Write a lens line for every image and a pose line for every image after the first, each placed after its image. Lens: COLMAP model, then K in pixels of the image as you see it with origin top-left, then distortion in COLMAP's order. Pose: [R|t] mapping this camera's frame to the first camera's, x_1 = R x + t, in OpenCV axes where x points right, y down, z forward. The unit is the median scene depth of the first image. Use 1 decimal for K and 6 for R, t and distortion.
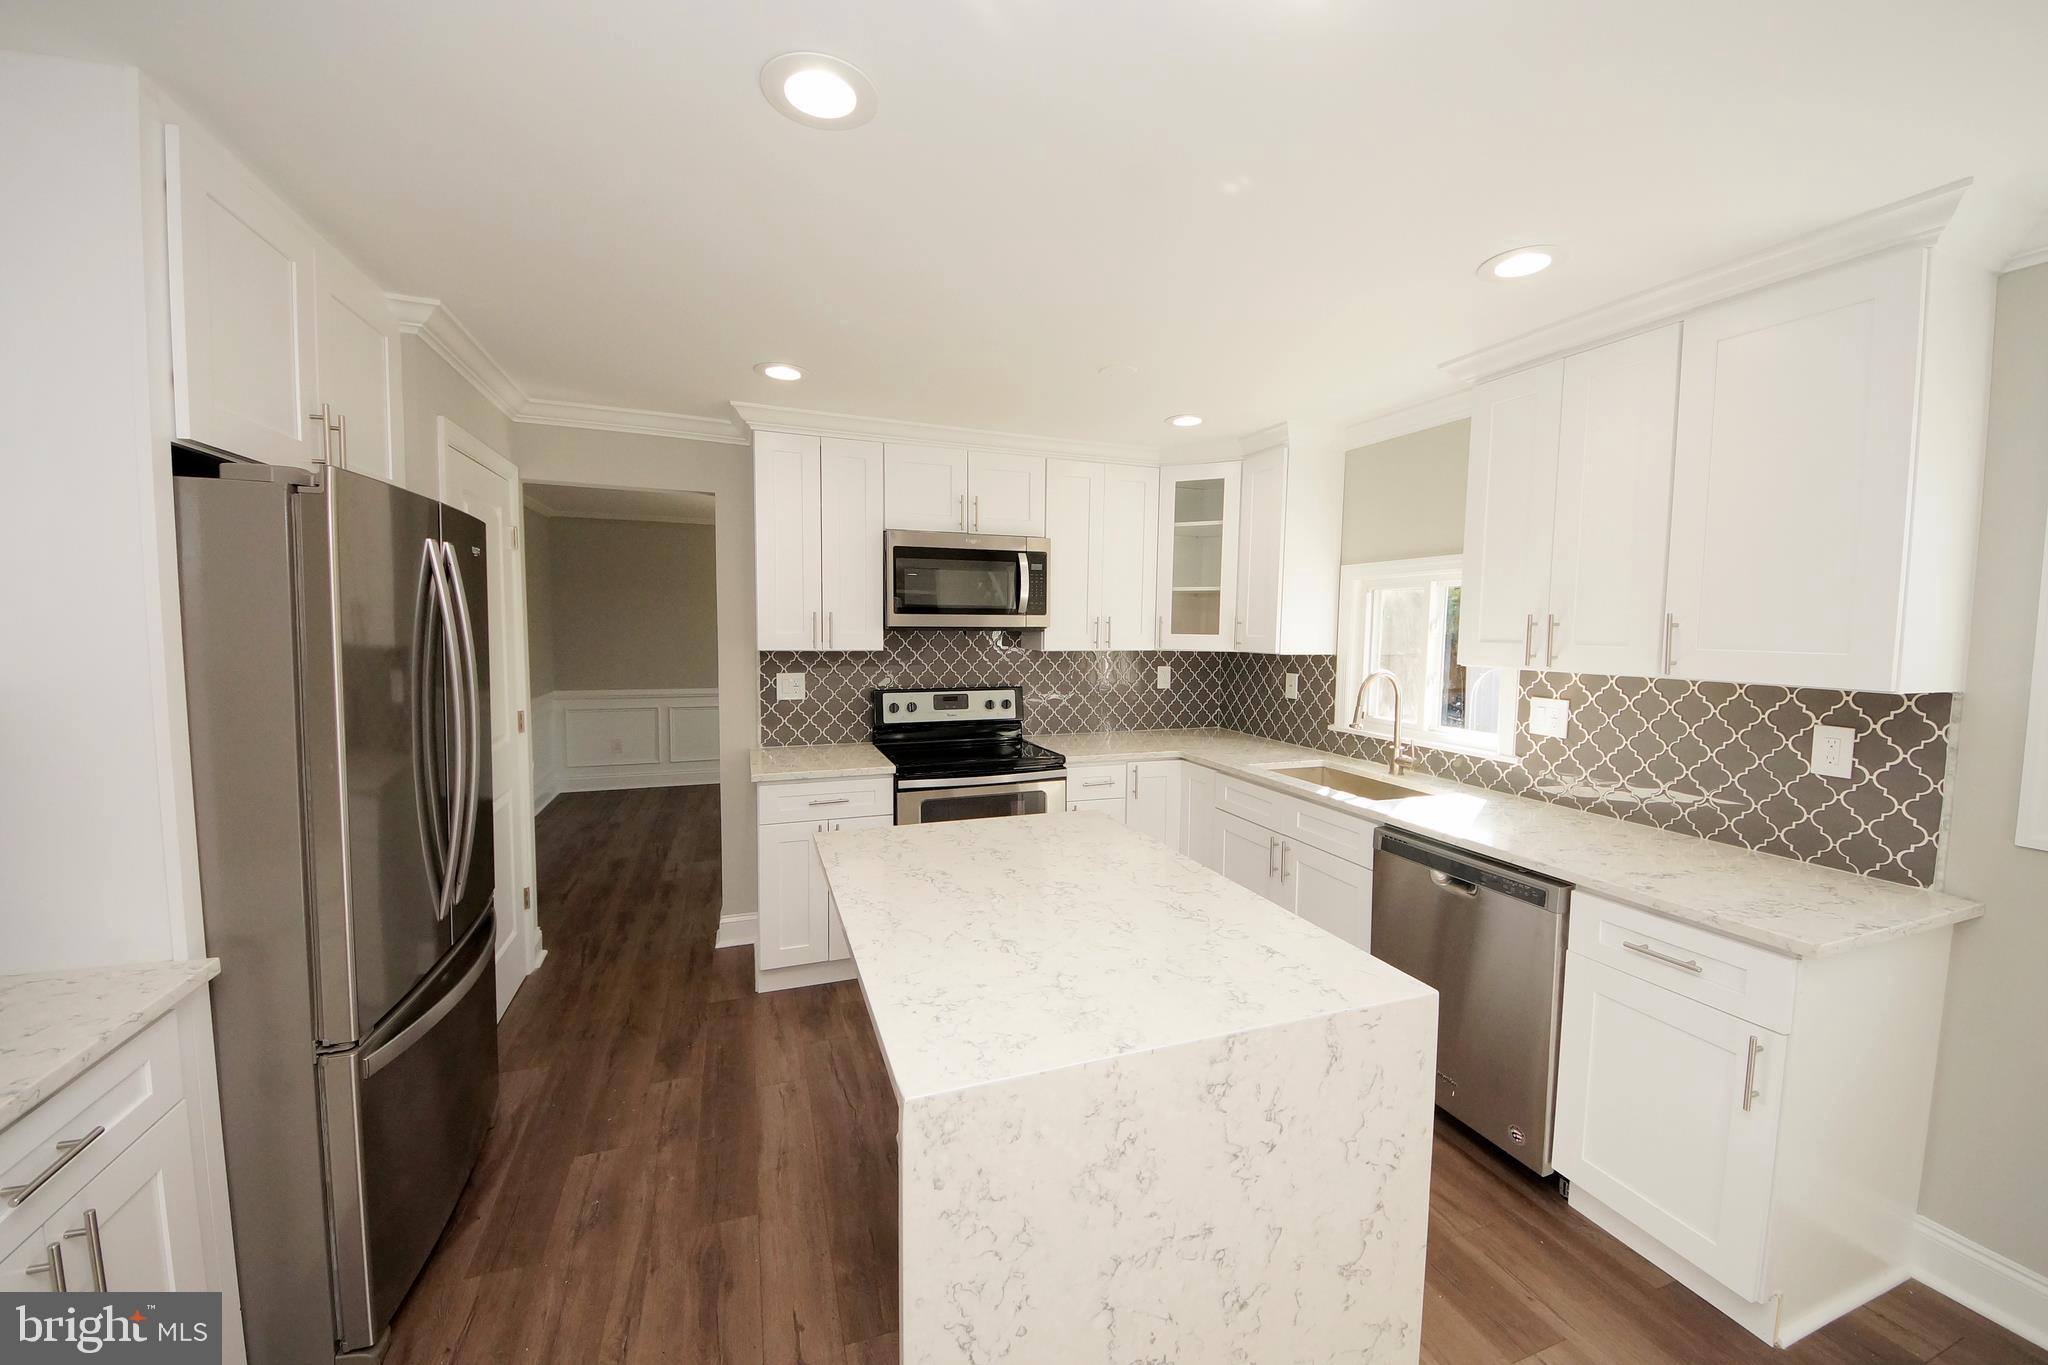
lens RADIAL K [[775.2, 0, 1016.5], [0, 775.2, 678.9], [0, 0, 1]] dist [0.036479, -0.028211]
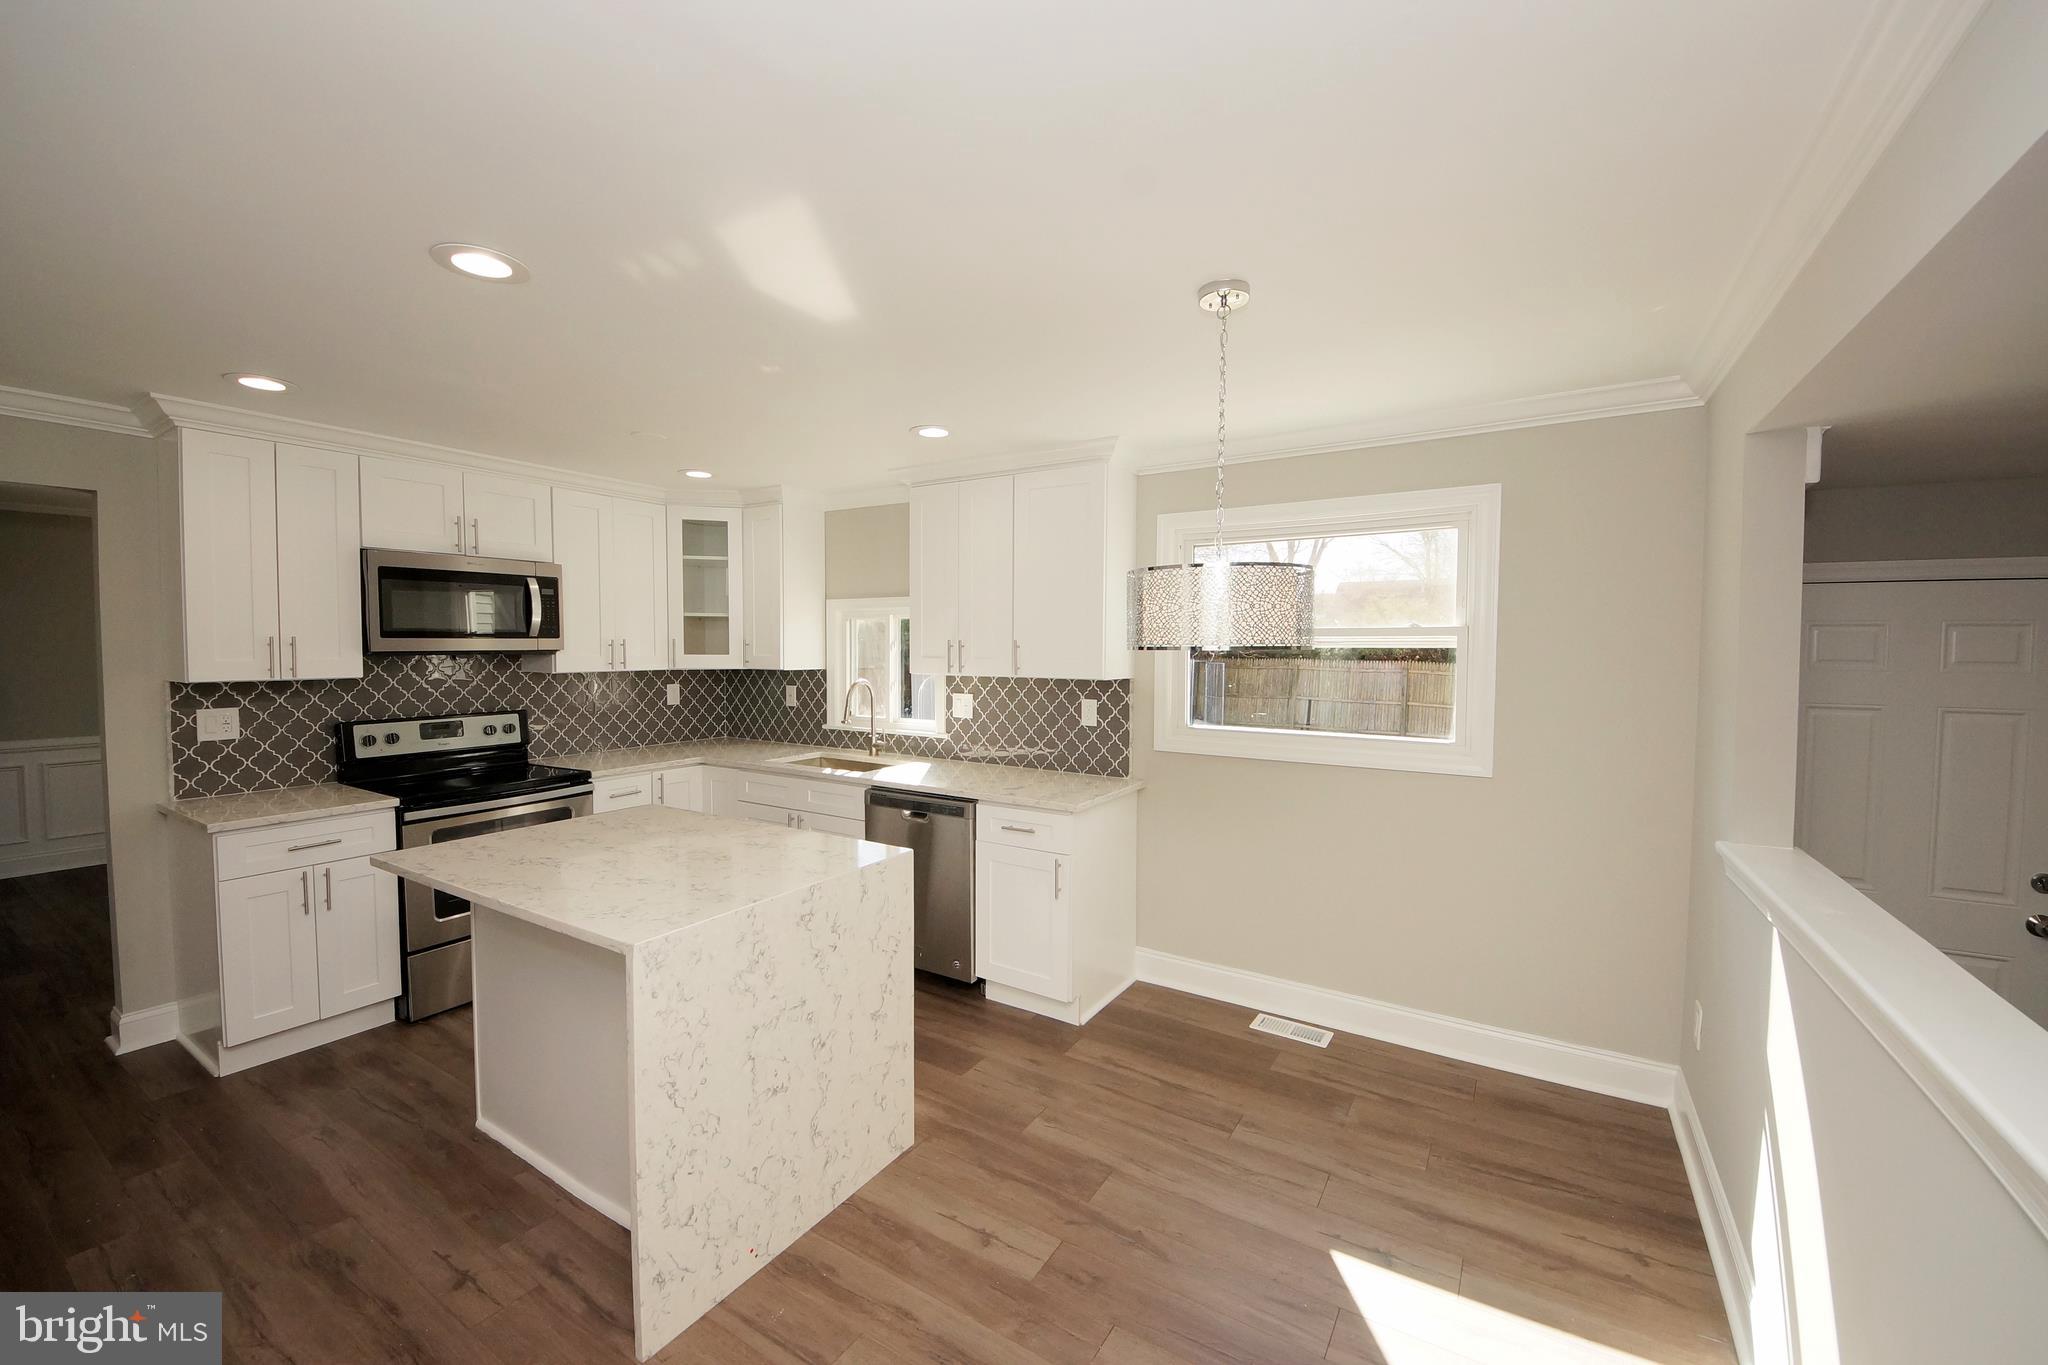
lens RADIAL K [[775.2, 0, 1016.5], [0, 775.2, 678.9], [0, 0, 1]] dist [0.036479, -0.028211]
pose [[0.791158, -0.035055, 0.610606, -0.130595], [0.048632, 0.998801, -0.005671, 0.008026], [-0.609675, 0.034181, 0.791914, -0.214151]]
